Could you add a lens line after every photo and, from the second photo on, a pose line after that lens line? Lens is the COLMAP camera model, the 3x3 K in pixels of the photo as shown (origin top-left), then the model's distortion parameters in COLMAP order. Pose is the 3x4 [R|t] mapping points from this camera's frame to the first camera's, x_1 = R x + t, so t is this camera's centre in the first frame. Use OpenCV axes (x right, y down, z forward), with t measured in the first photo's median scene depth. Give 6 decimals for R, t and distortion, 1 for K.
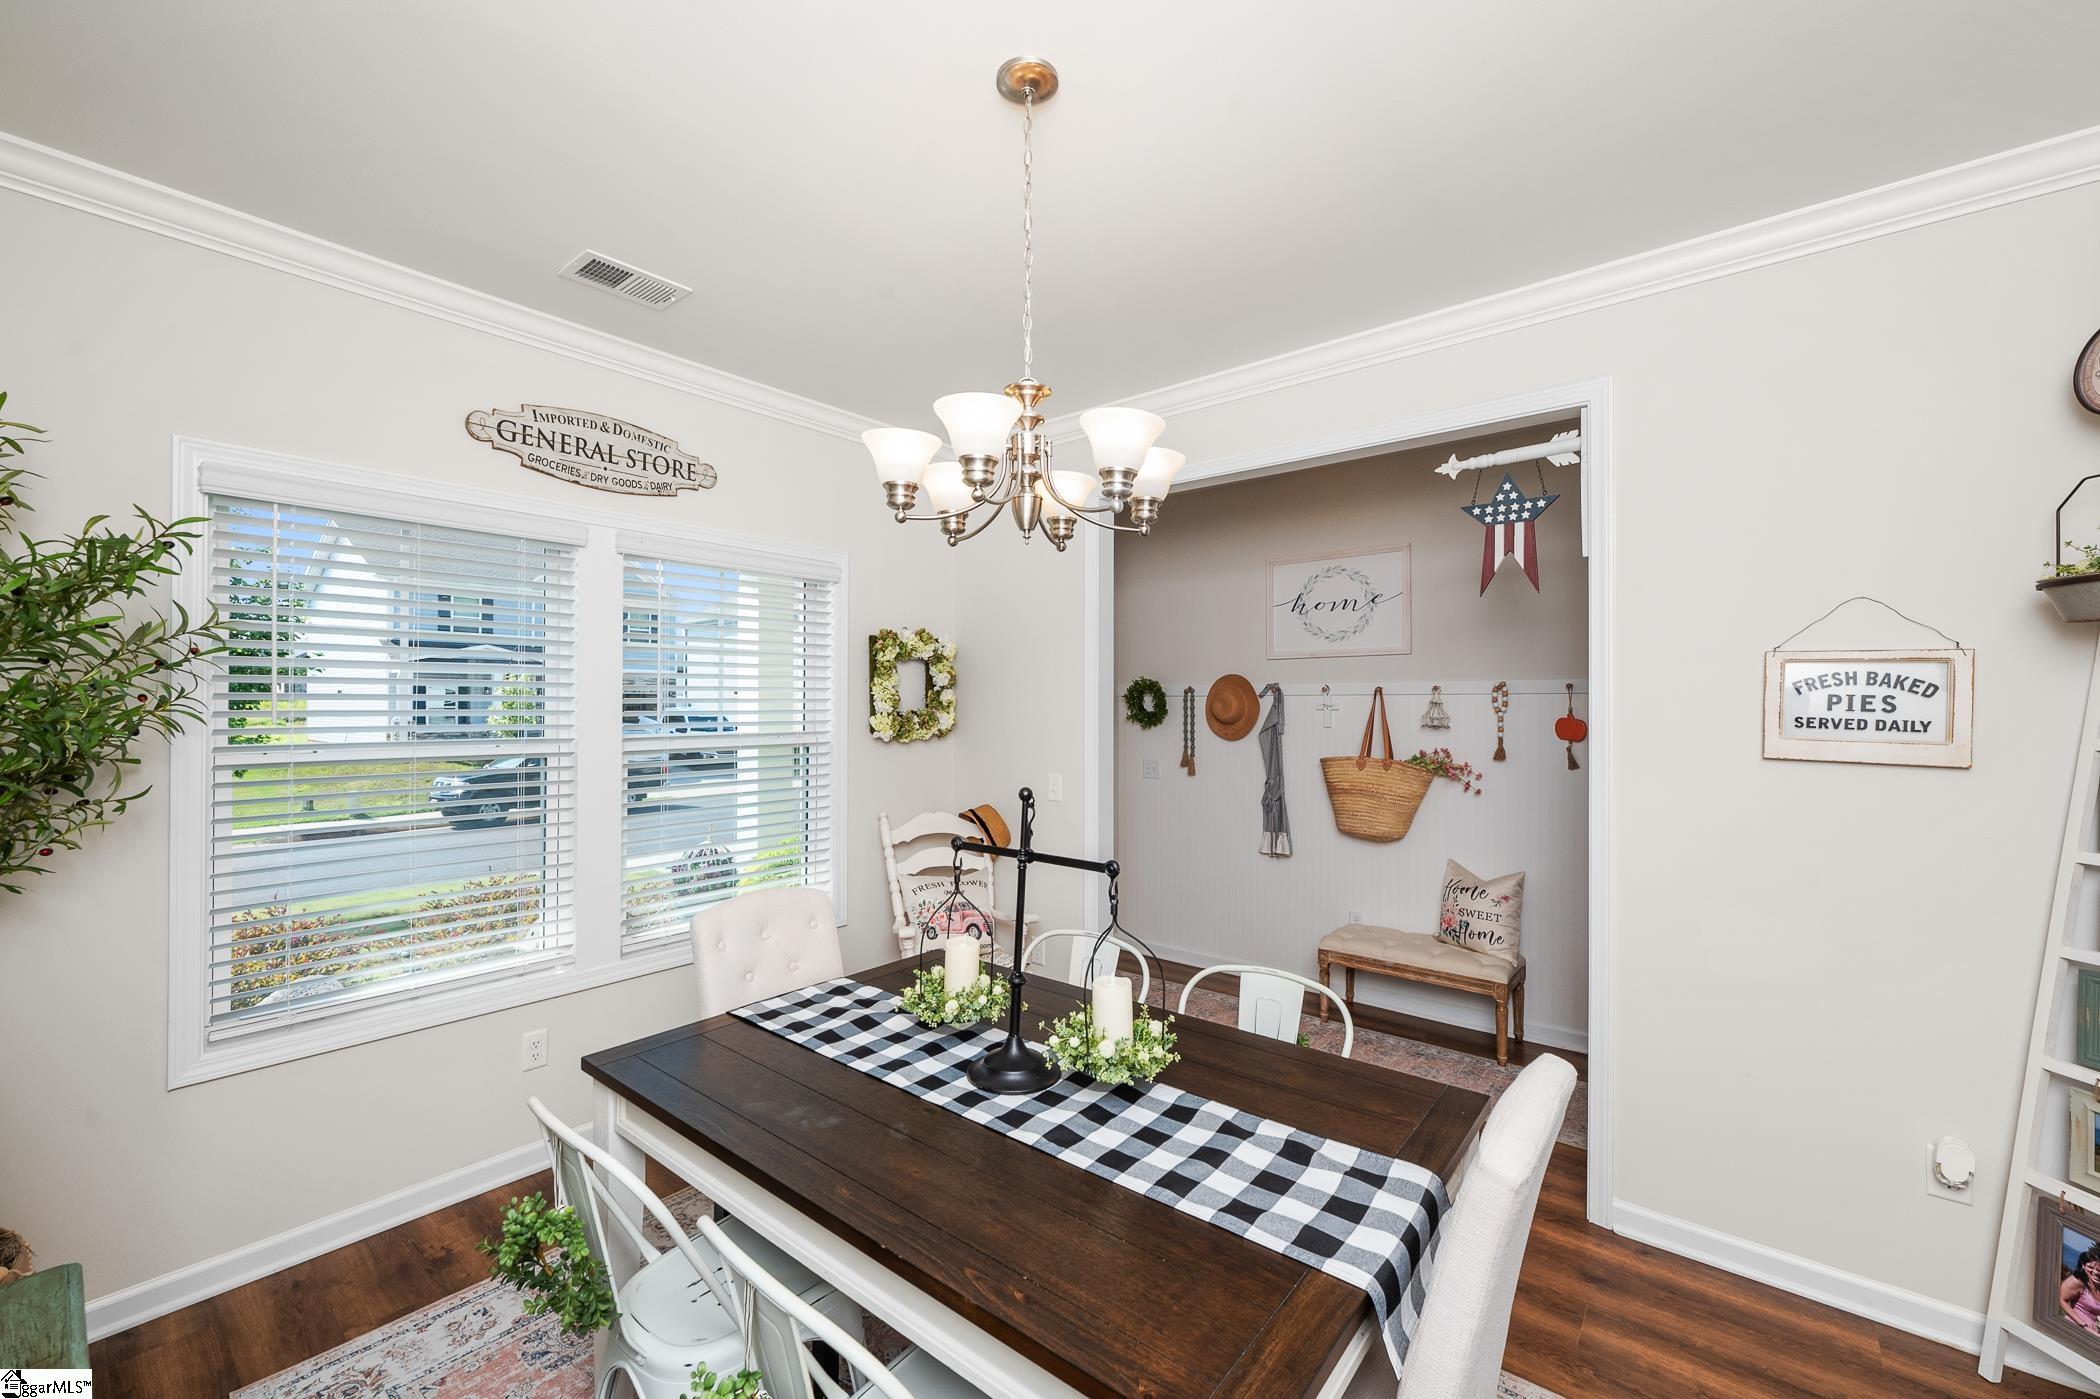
lens RADIAL K [[839.6, 0, 1050.0], [0, 839.6, 699.5], [0, 0, 1]] dist [0.002323, 0.000192]
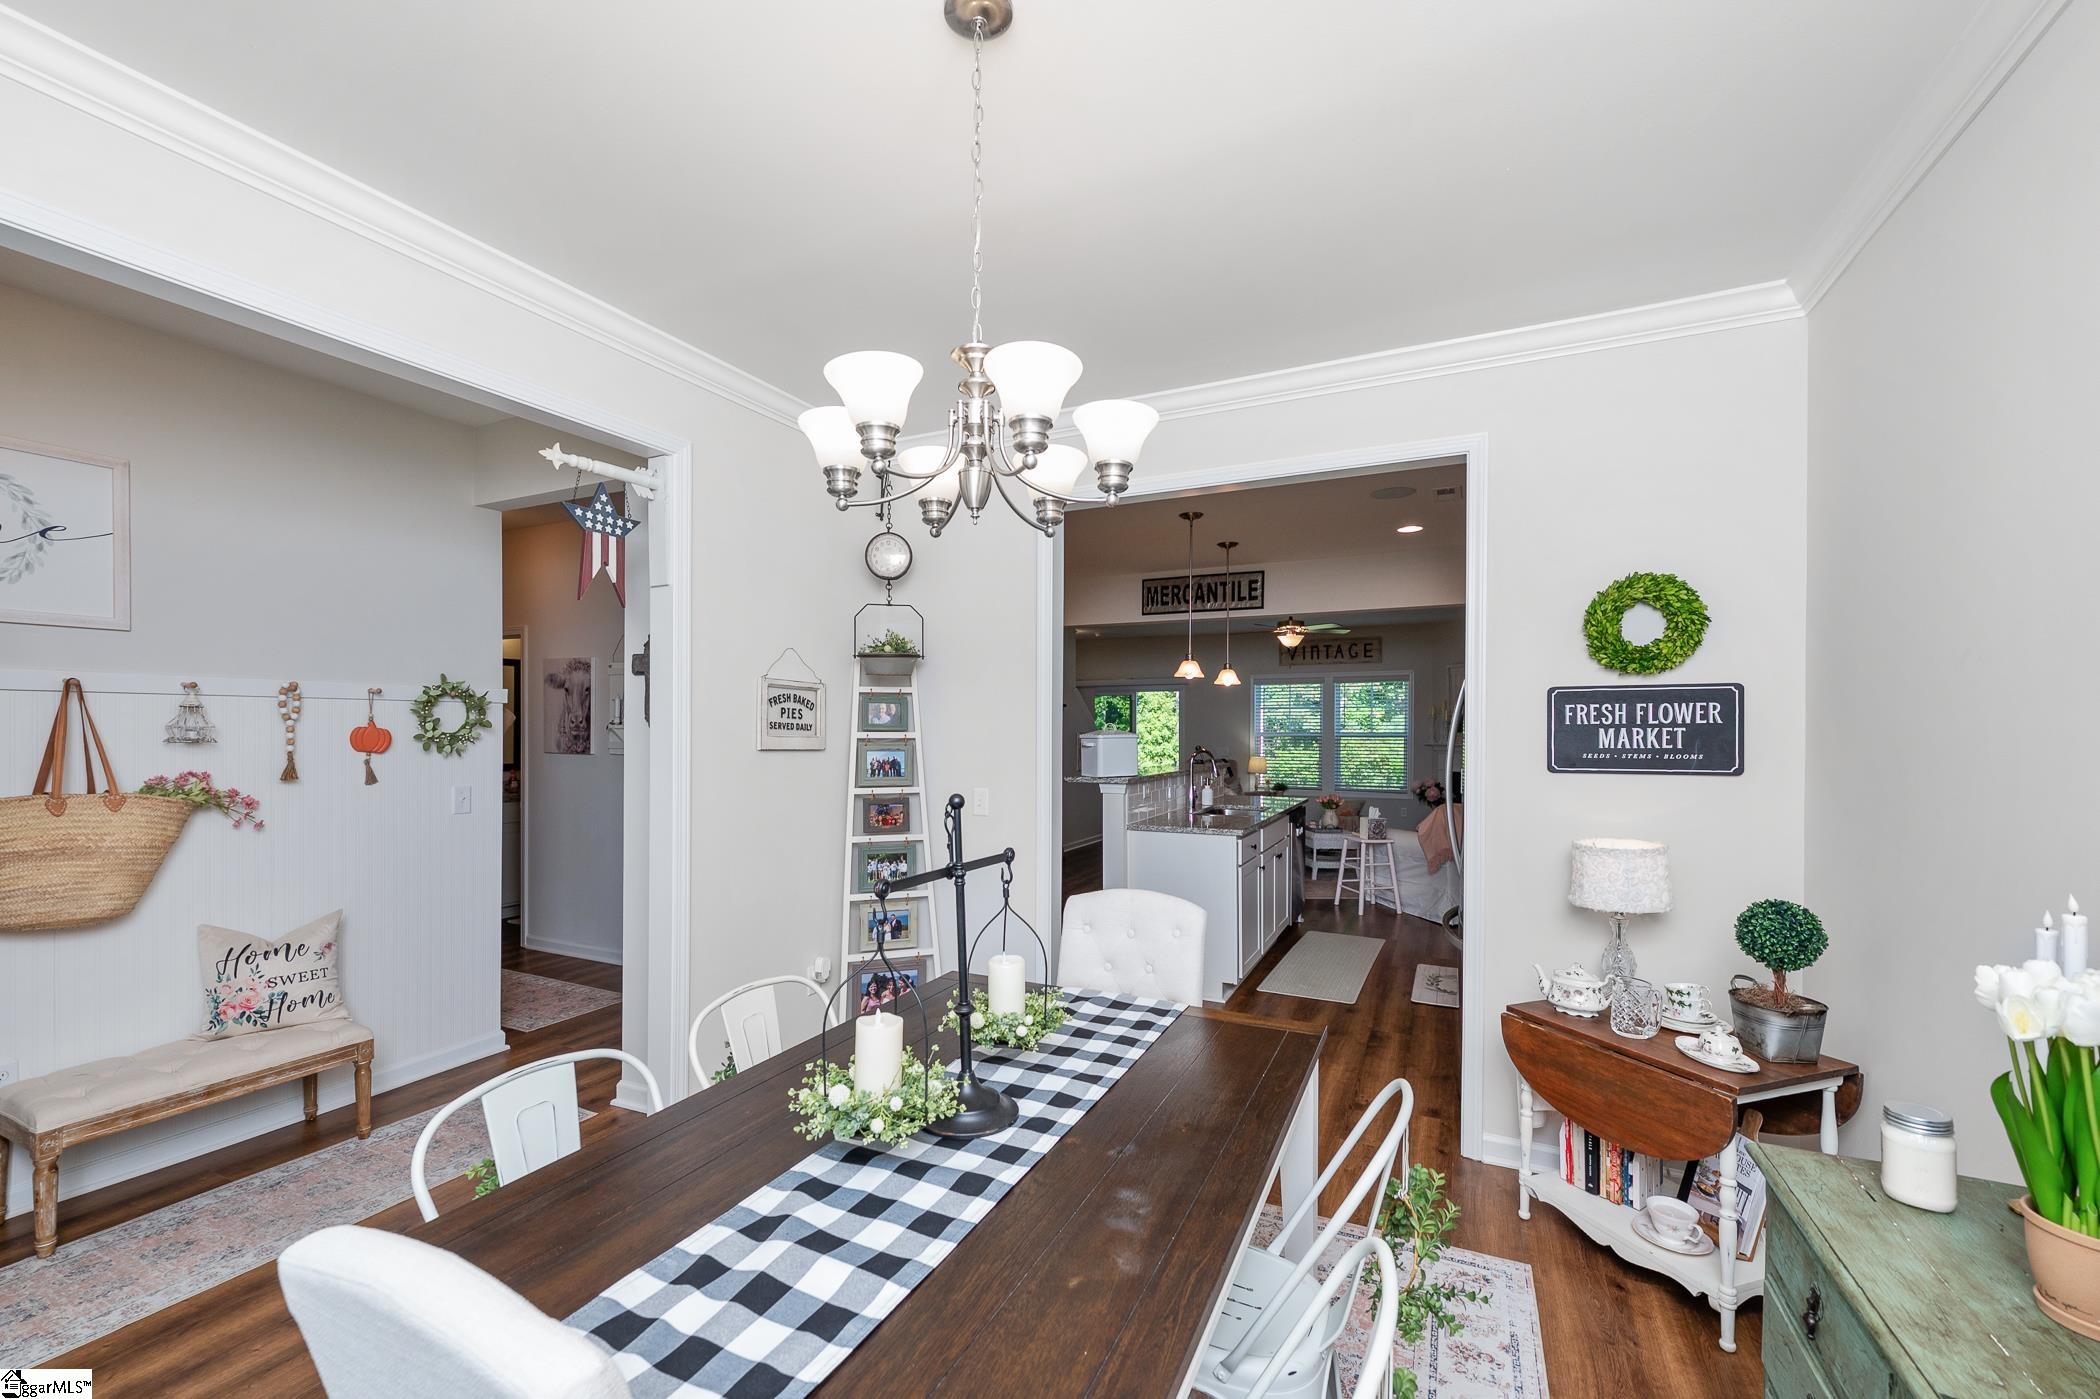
lens RADIAL K [[836.8, 0, 1050.6], [0, 836.8, 734.0], [0, 0, 1]] dist [-0.000227, -0.000110]
pose [[-0.221064, -0.009946, 0.975209, -0.583532], [-0.010465, 0.999915, 0.007826, 0.021209], [-0.975203, -0.008476, -0.221149, 0.701399]]
